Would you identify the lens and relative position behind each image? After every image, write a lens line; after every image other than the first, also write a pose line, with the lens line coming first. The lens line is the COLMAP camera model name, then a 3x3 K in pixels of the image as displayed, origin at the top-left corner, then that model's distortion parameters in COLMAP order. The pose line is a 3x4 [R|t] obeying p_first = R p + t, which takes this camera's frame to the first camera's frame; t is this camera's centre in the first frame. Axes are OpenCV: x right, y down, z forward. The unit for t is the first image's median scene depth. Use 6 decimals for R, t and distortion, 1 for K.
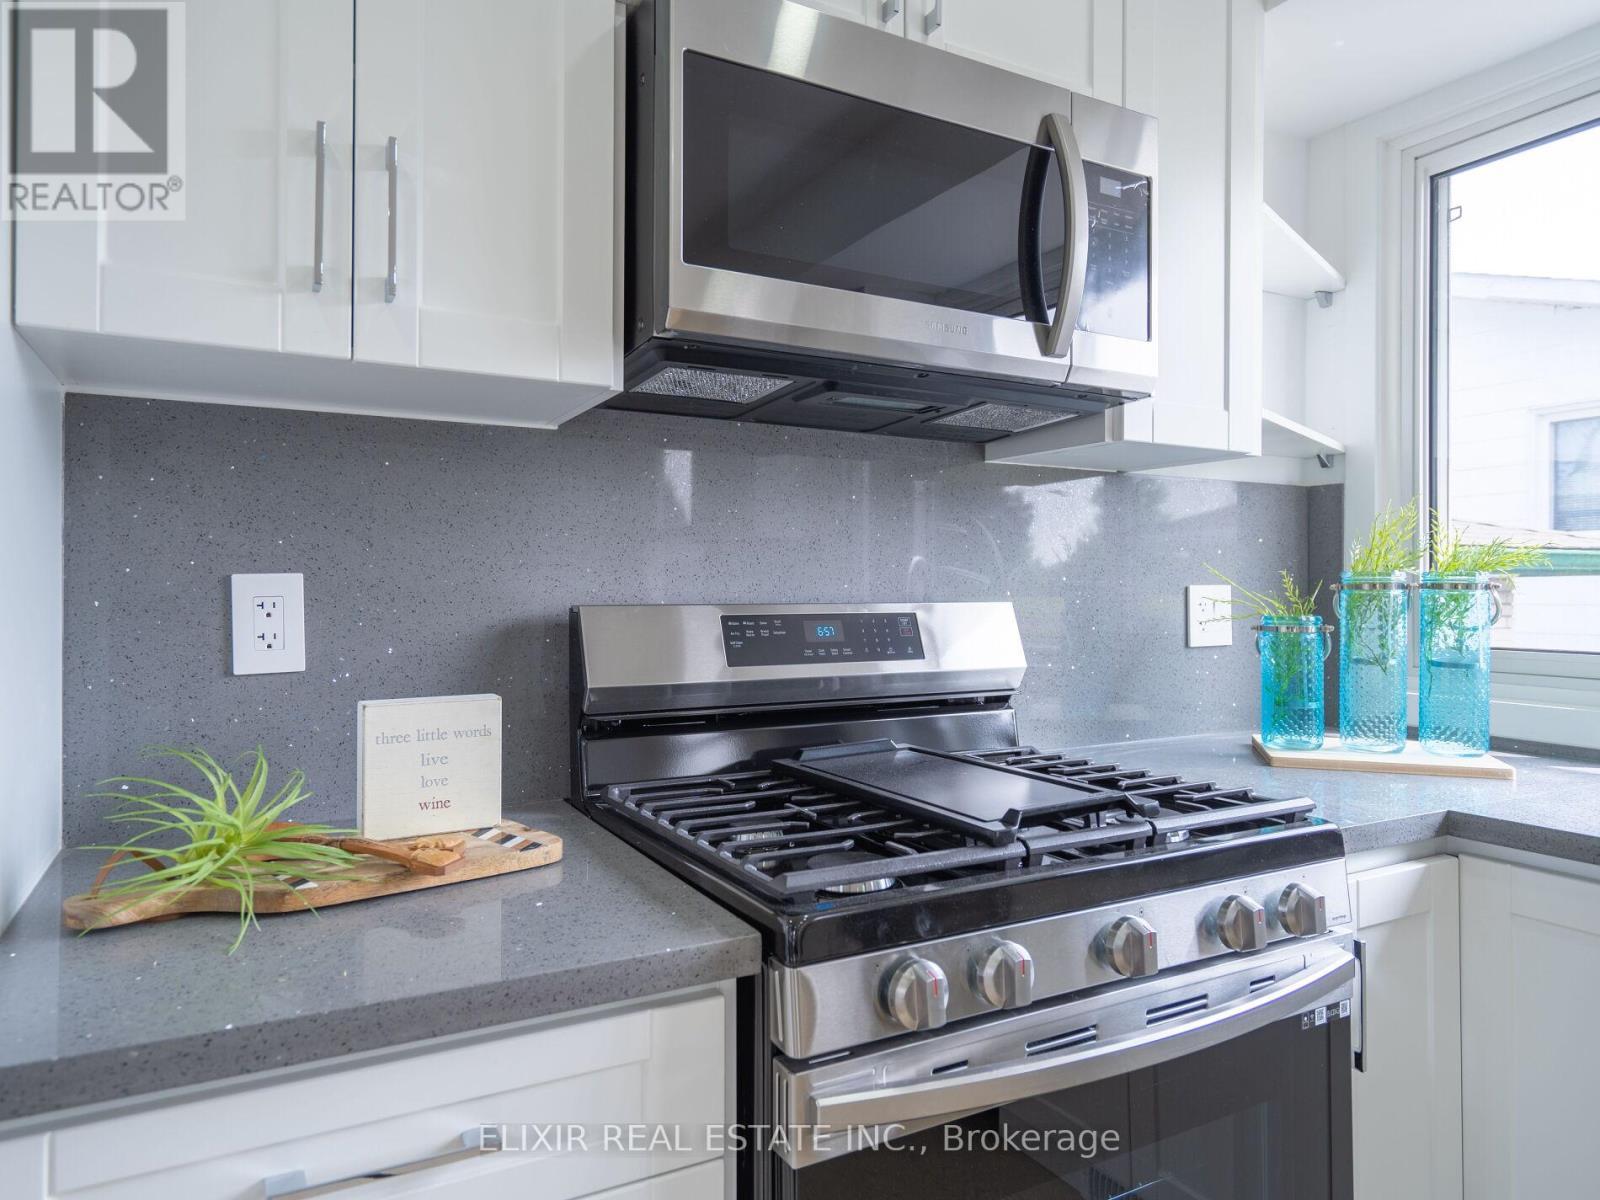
lens RADIAL K [[1023.9, 0, 800.0], [0, 1023.9, 600.0], [0, 0, 1]] dist [-0.002719, -0.000417]
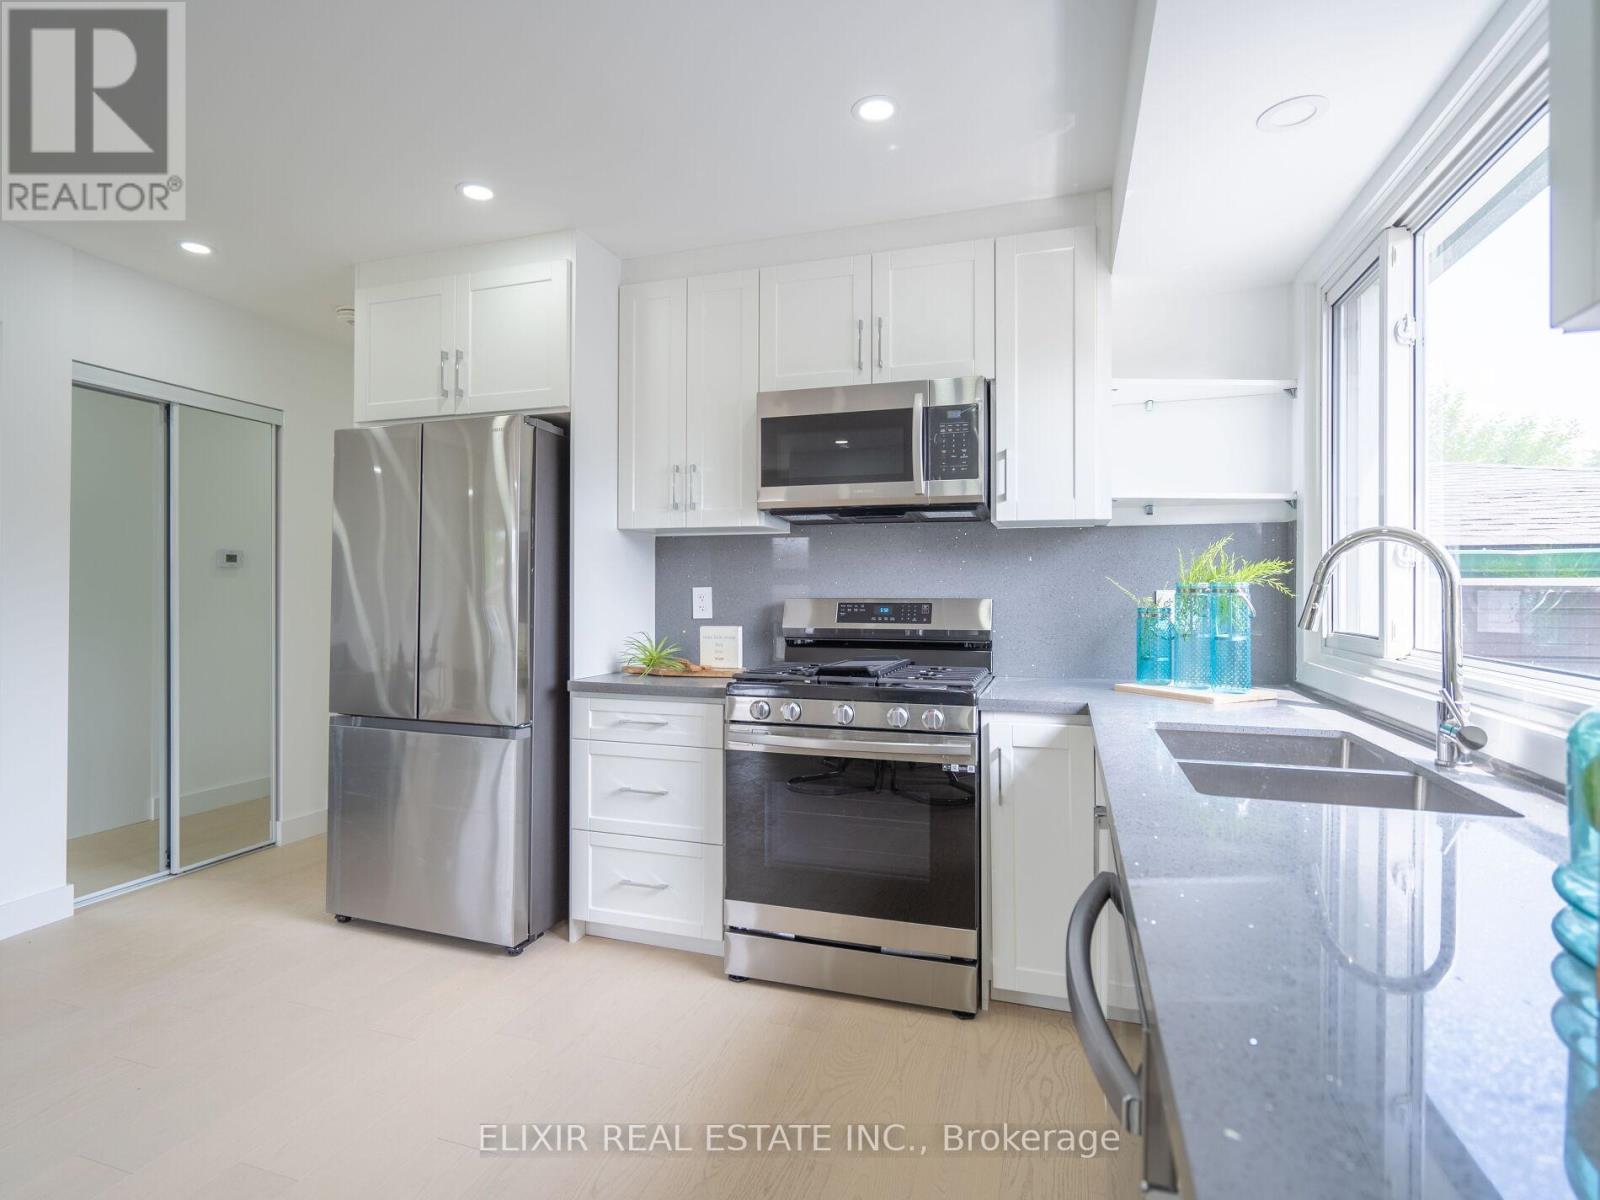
lens RADIAL K [[832.7, 0, 774.2], [0, 832.7, 598.5], [0, 0, 1]] dist [0.001516, 0.000850]
pose [[0.677196, 0.002657, -0.735798, 1.437998], [-0.010212, 0.999931, -0.005789, 0.020063], [0.735732, 0.011434, 0.677176, -0.553136]]
